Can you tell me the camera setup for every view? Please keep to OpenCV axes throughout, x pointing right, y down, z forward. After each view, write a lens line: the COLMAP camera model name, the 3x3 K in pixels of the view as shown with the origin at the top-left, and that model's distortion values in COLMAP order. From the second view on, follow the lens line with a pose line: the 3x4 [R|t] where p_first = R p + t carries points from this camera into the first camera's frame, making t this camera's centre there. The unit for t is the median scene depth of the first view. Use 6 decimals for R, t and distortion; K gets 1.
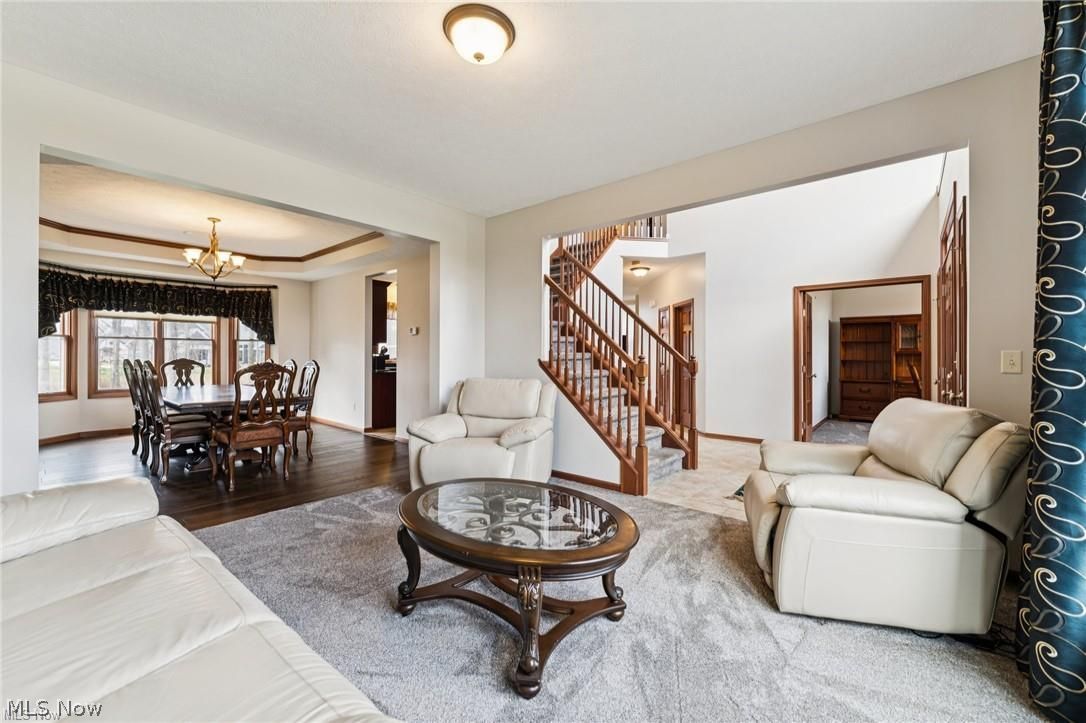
lens RADIAL K [[434.2, 0, 546.6], [0, 434.2, 358.0], [0, 0, 1]] dist [0.000227, 0.000758]
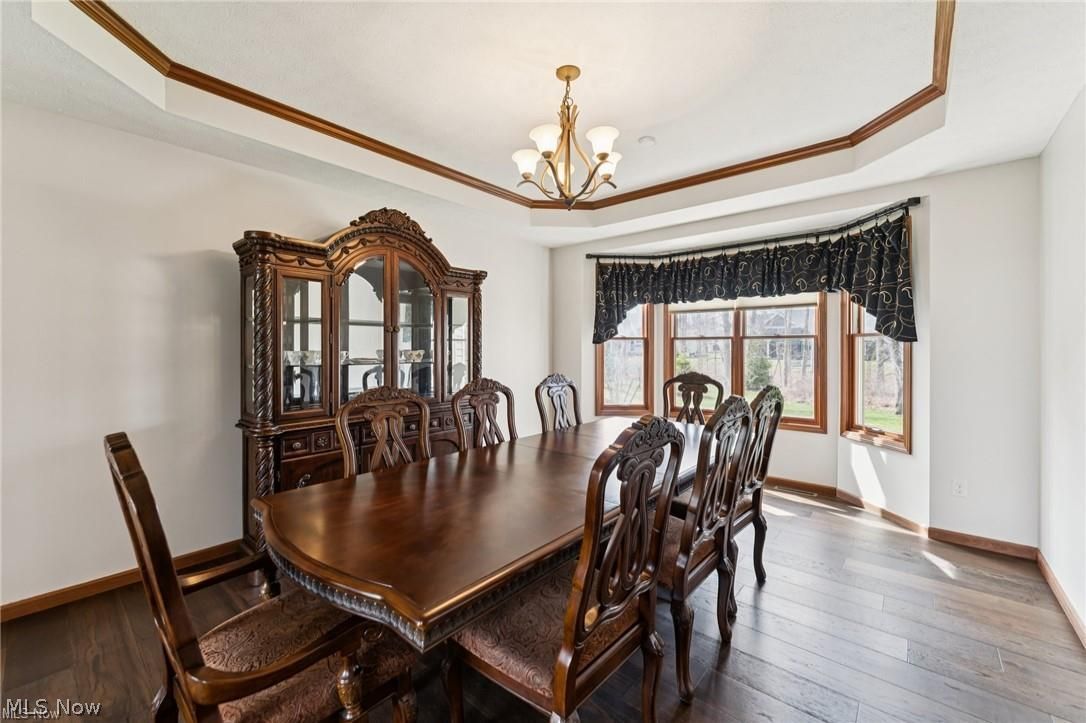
lens RADIAL K [[434.2, 0, 541.5], [0, 434.2, 352.7], [0, 0, 1]] dist [0.000227, 0.000758]
pose [[-0.028125, 0.006071, -0.999586, -0.243645], [-0.007936, 0.999949, 0.006296, -0.025148], [0.999573, 0.008110, -0.028075, 0.777531]]
